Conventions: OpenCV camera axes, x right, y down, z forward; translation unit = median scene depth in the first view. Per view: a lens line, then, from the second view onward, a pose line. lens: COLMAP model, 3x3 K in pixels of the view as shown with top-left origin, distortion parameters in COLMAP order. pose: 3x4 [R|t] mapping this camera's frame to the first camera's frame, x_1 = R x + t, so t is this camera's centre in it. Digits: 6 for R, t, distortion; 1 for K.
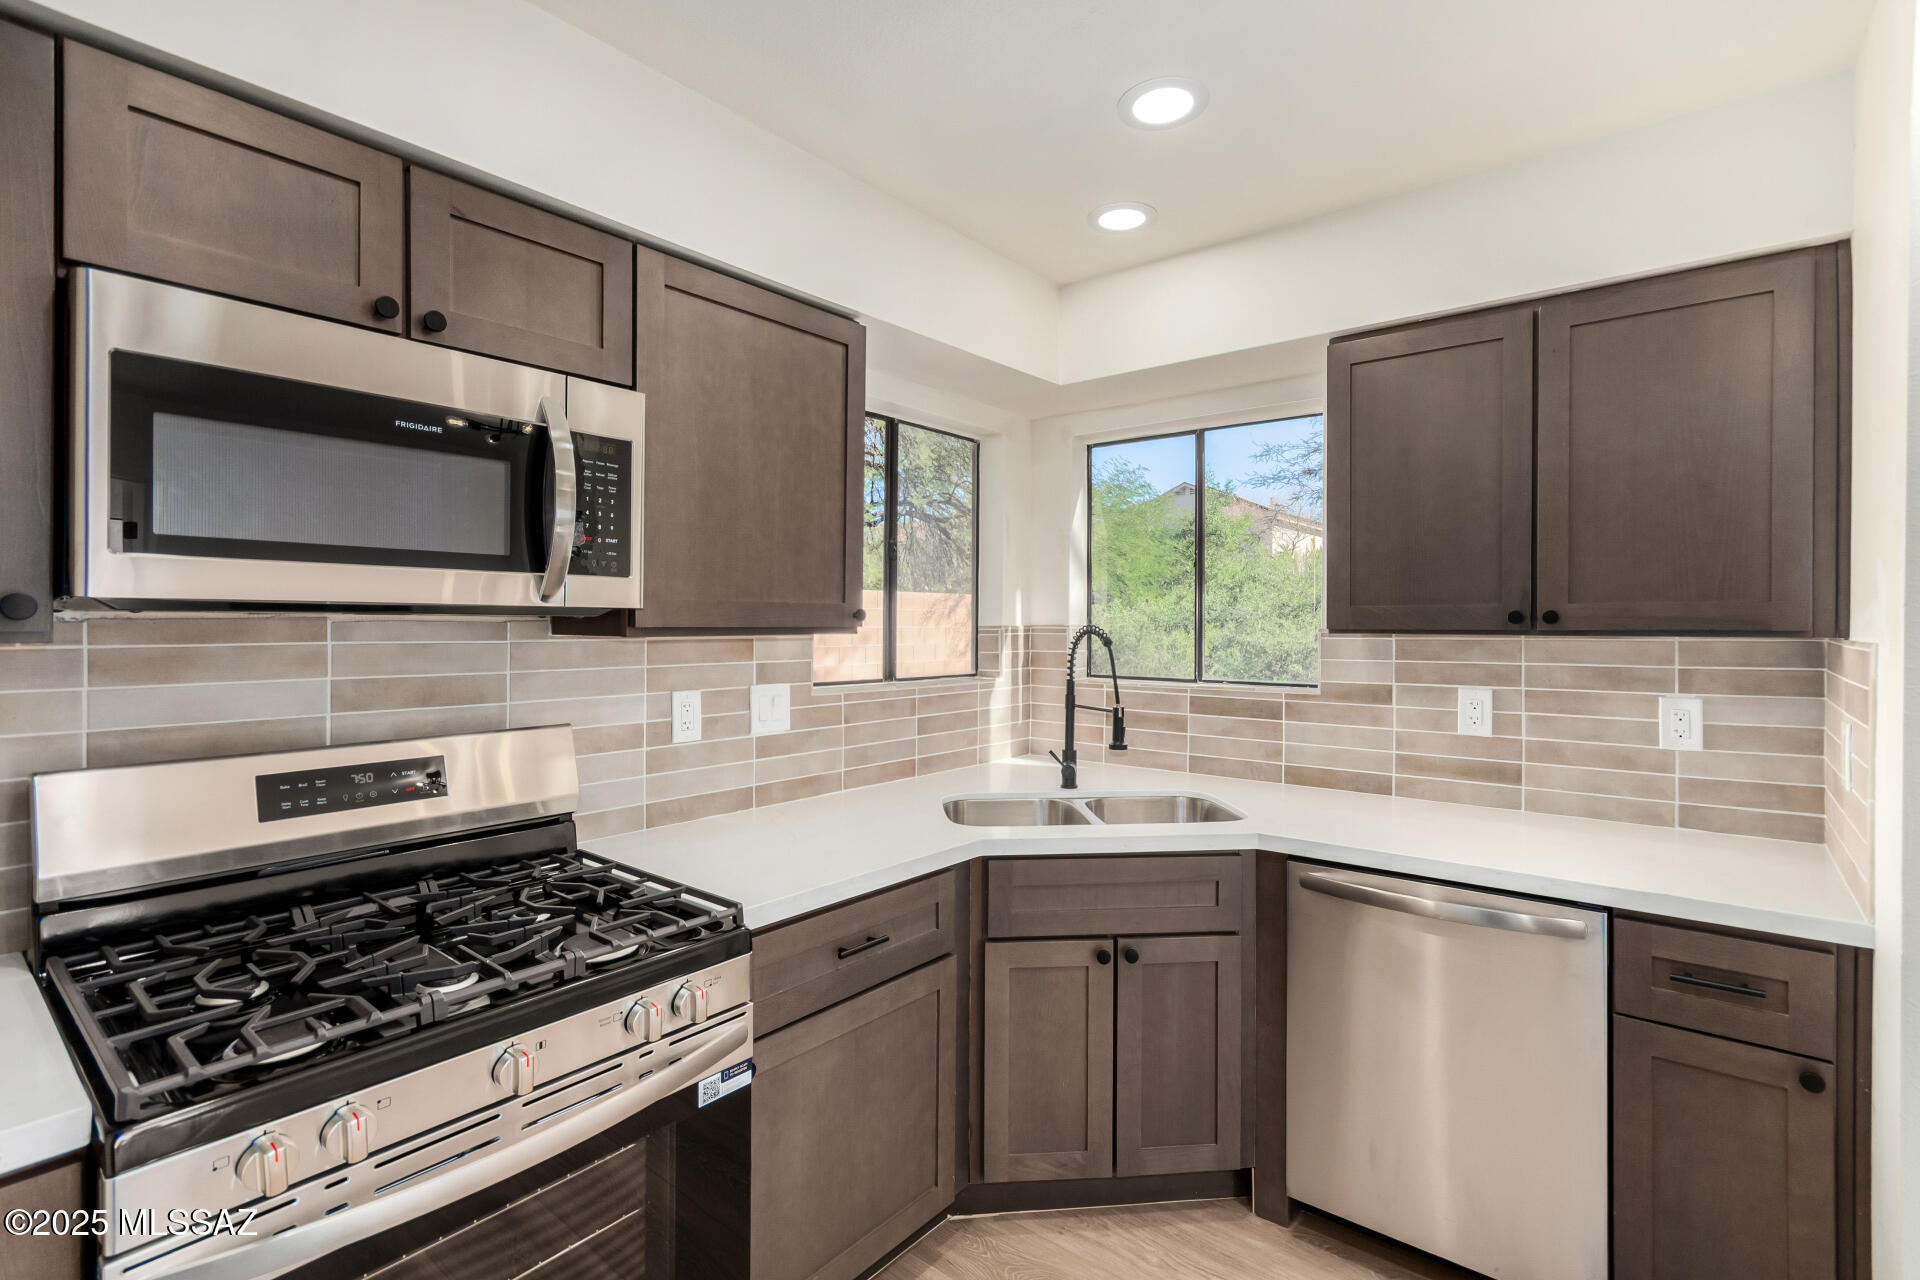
lens RADIAL K [[887.5, 0, 973.7], [0, 887.5, 627.7], [0, 0, 1]] dist [0.007405, 0.001185]
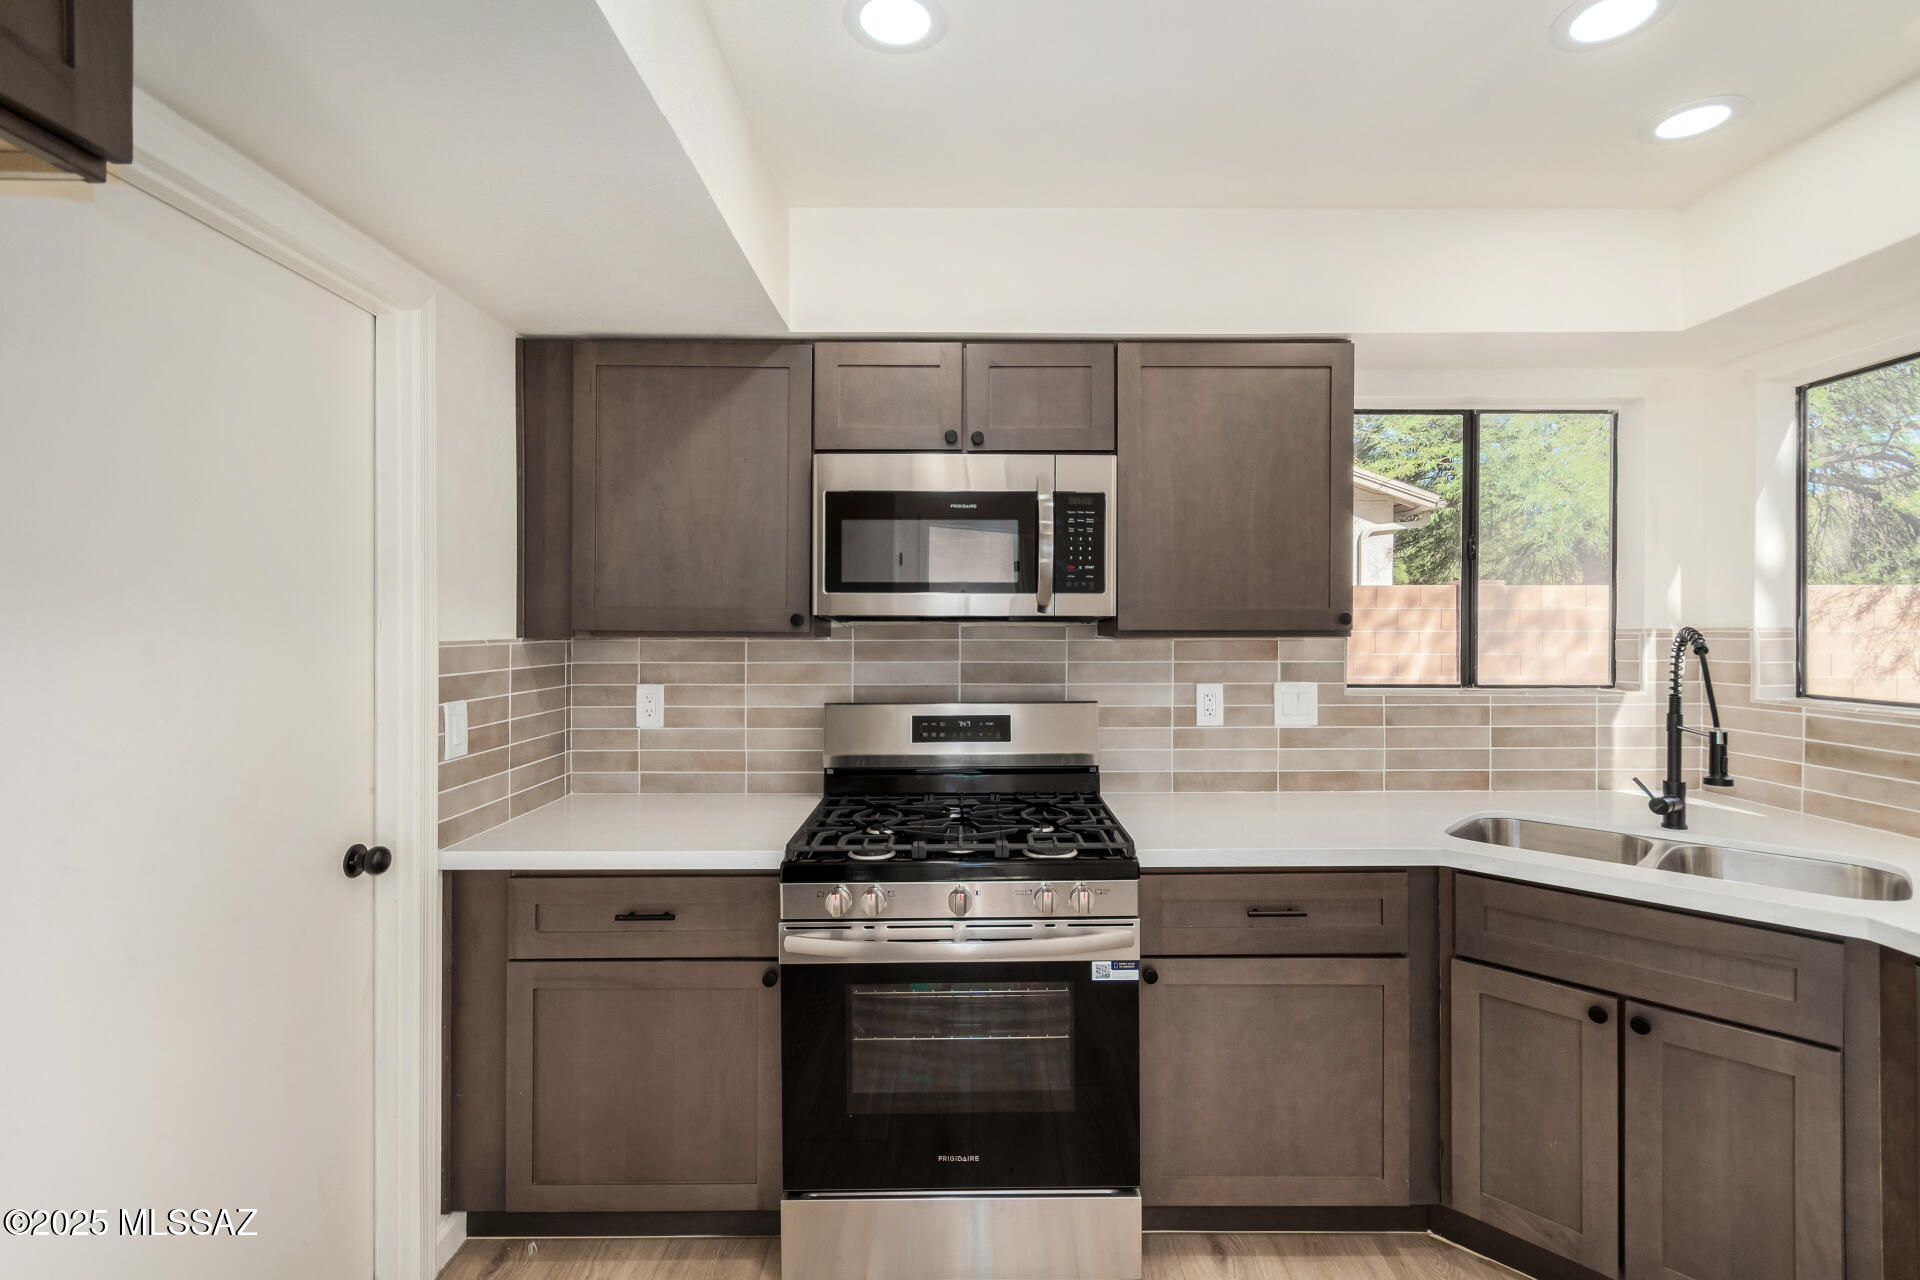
lens RADIAL K [[887.5, 0, 987.8], [0, 887.5, 627.6], [0, 0, 1]] dist [0.007405, 0.001185]
pose [[0.650672, -0.003167, -0.759352, 0.411067], [-0.000801, 0.999988, -0.004857, 0.001907], [0.759358, 0.003768, 0.650662, -0.009280]]
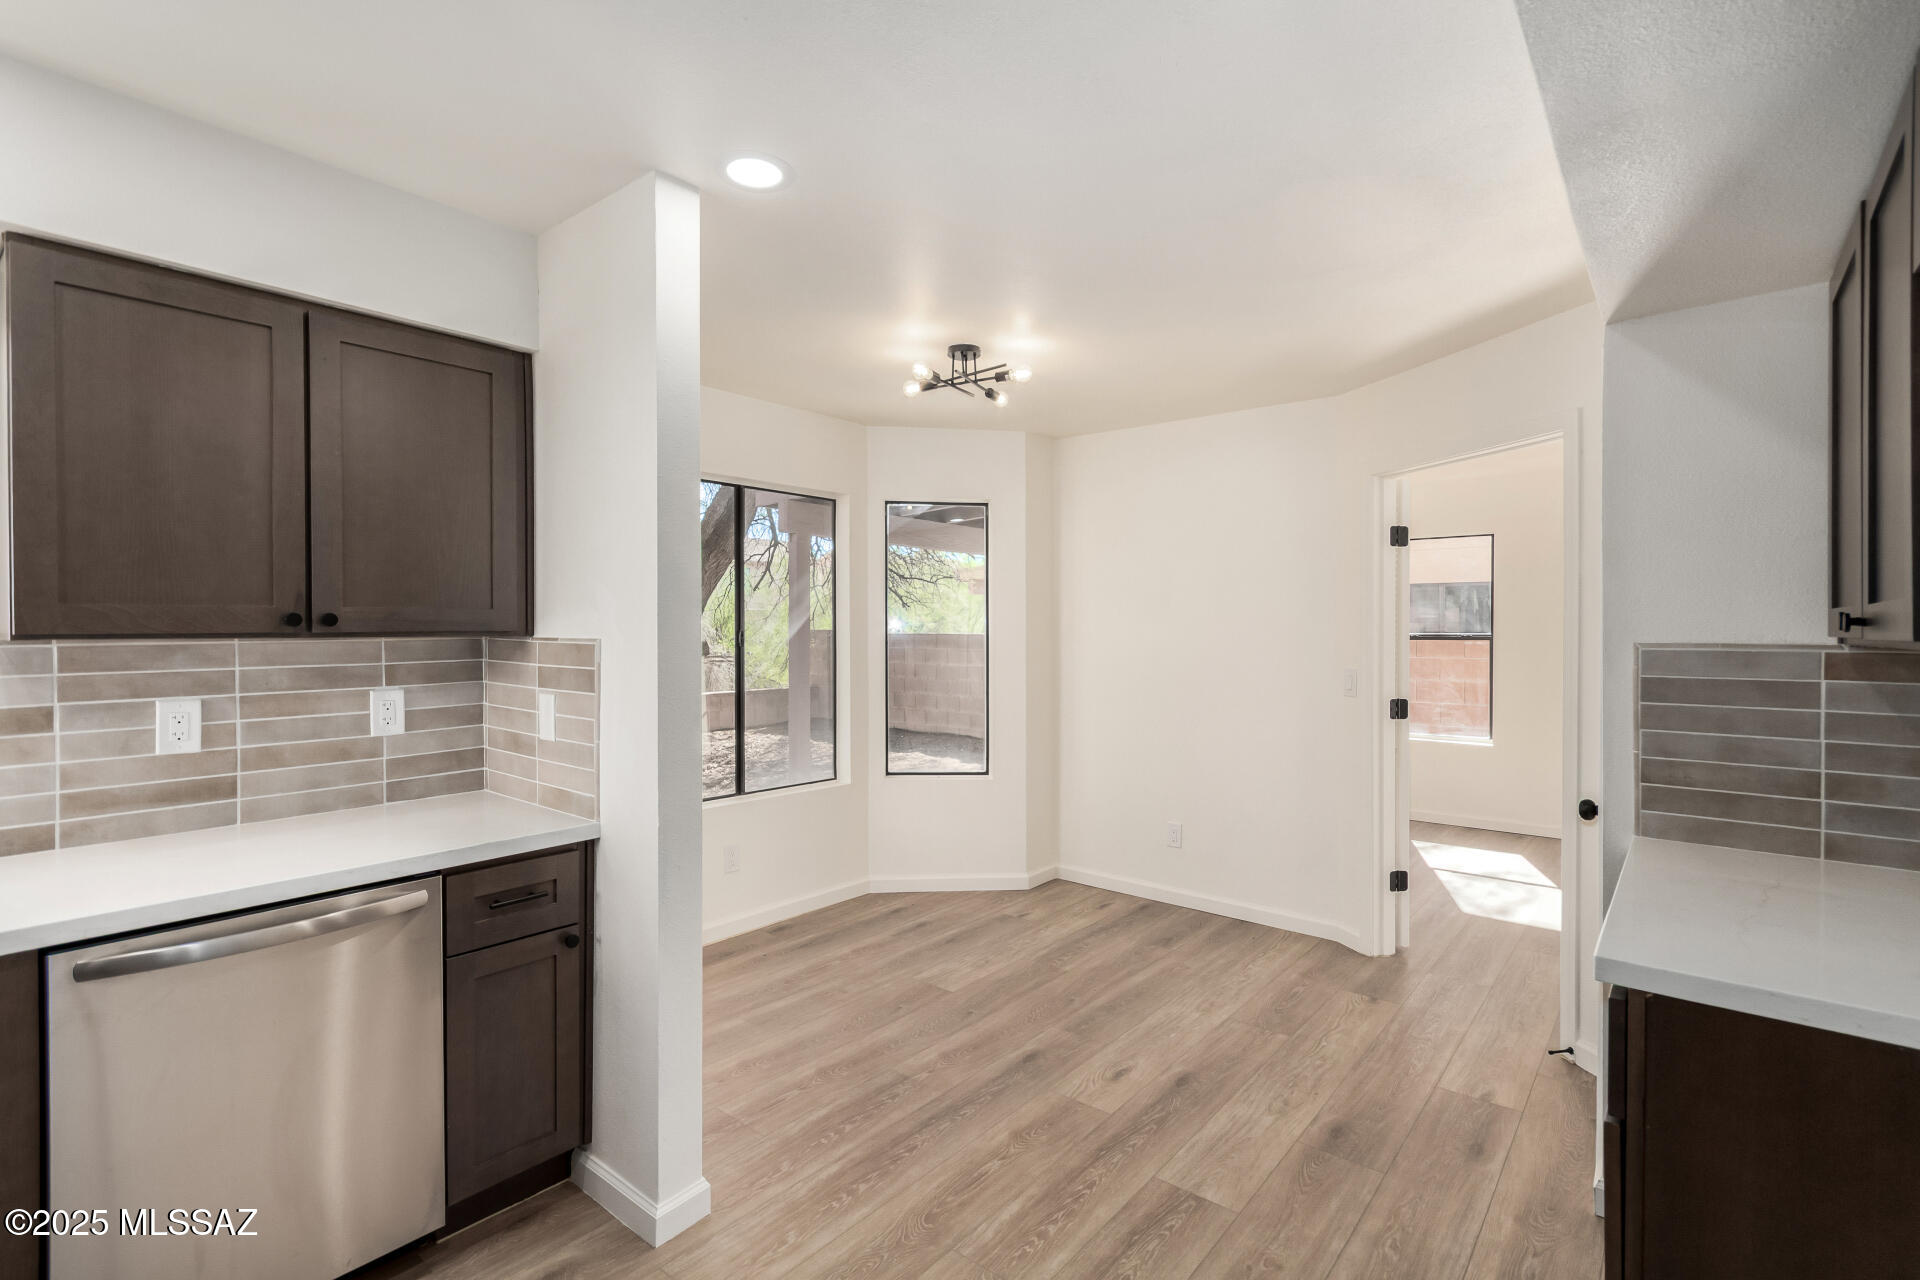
lens RADIAL K [[887.5, 0, 950.9], [0, 887.5, 637.5], [0, 0, 1]] dist [0.007405, 0.001185]
pose [[0.023762, -0.013928, 0.999621, -0.348425], [0.006245, 0.999885, 0.013784, -0.000840], [-0.999698, 0.005915, 0.023846, 0.248402]]
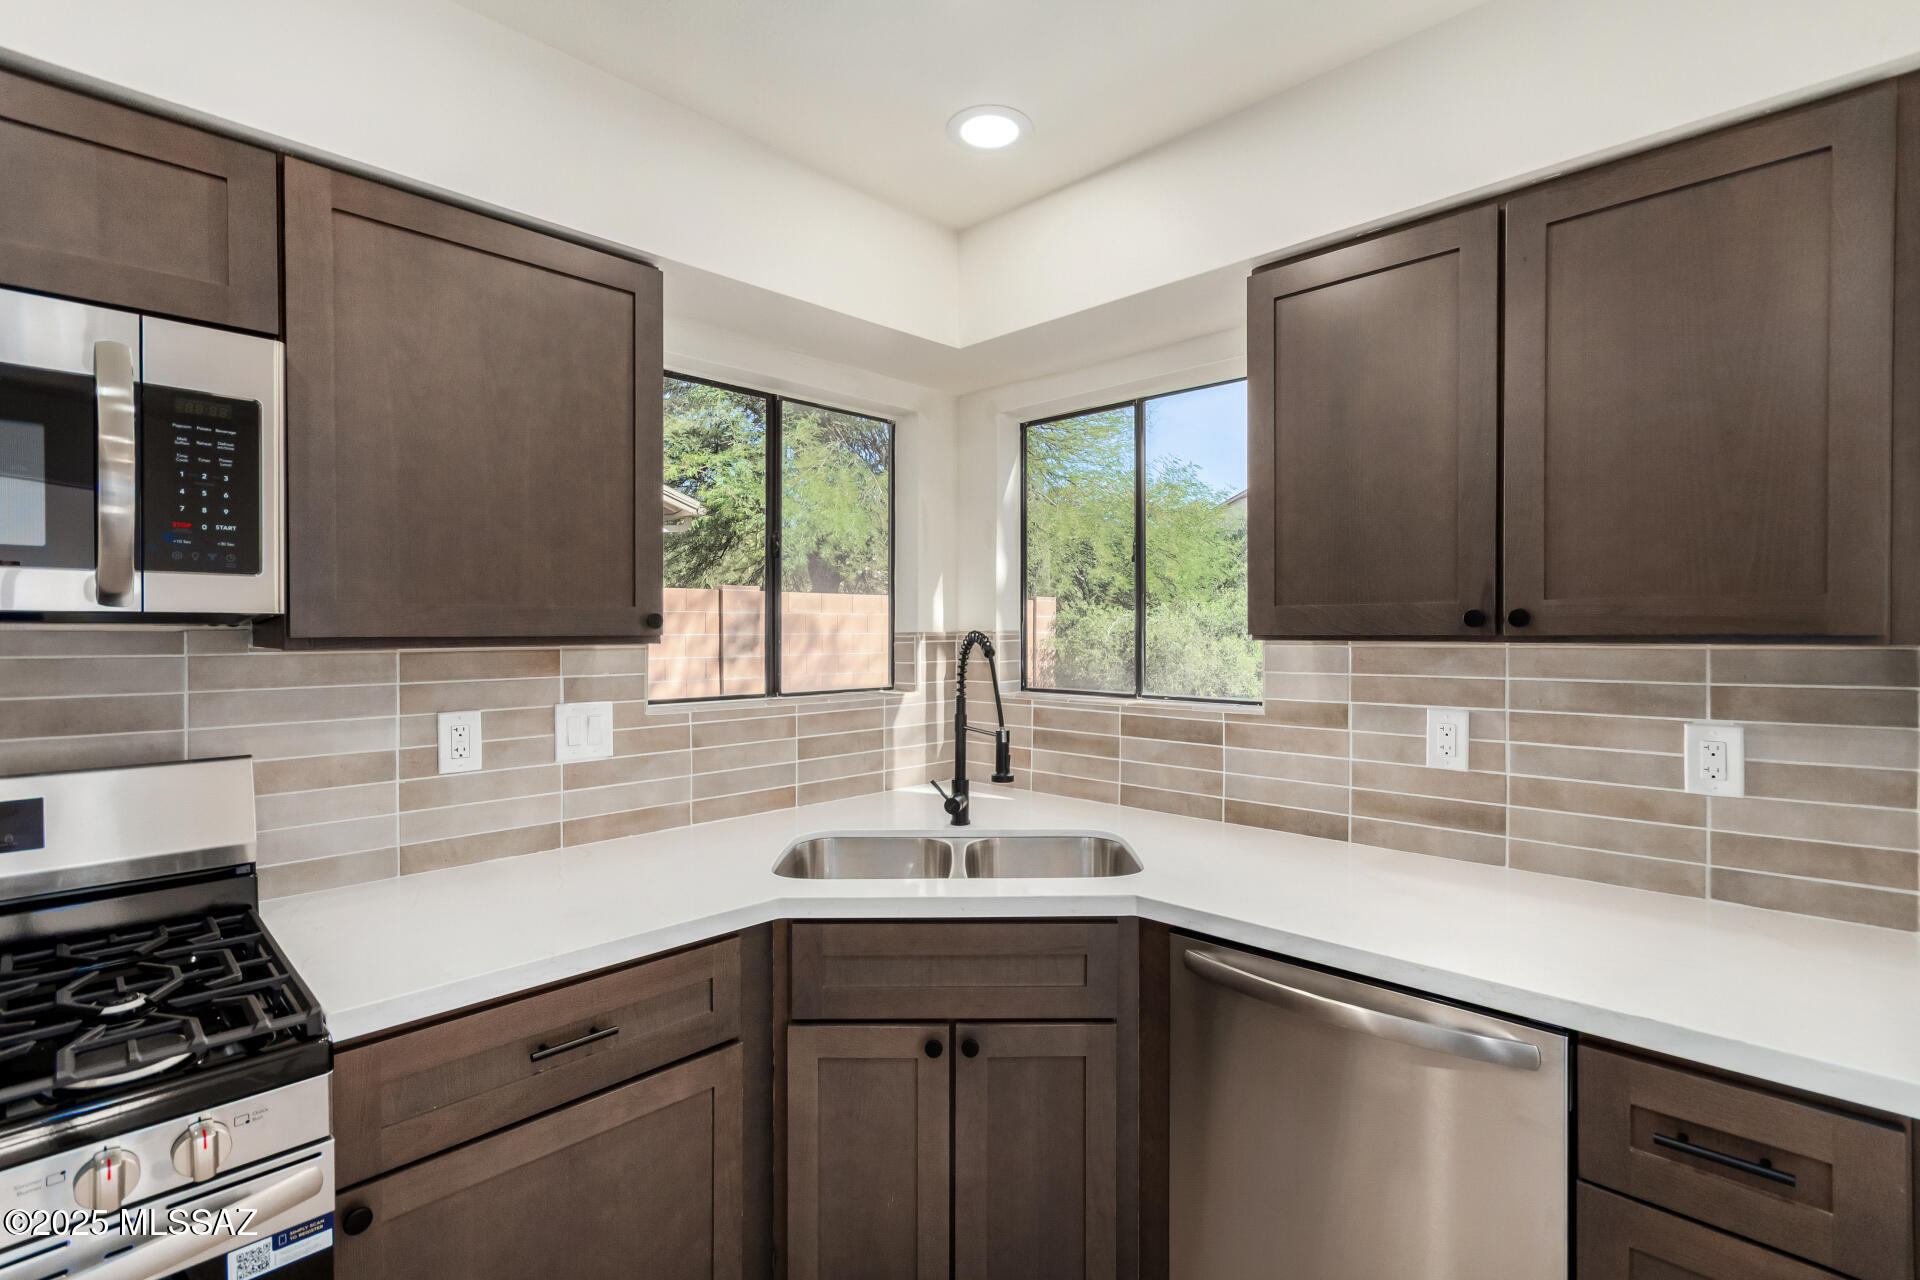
lens RADIAL K [[887.5, 0, 967.0], [0, 887.5, 640.1], [0, 0, 1]] dist [0.007405, 0.001185]
pose [[0.996094, -0.004066, -0.088200, 0.243262], [0.004711, 0.999964, 0.007099, -0.000800], [0.088168, -0.007487, 0.996077, 0.208453]]
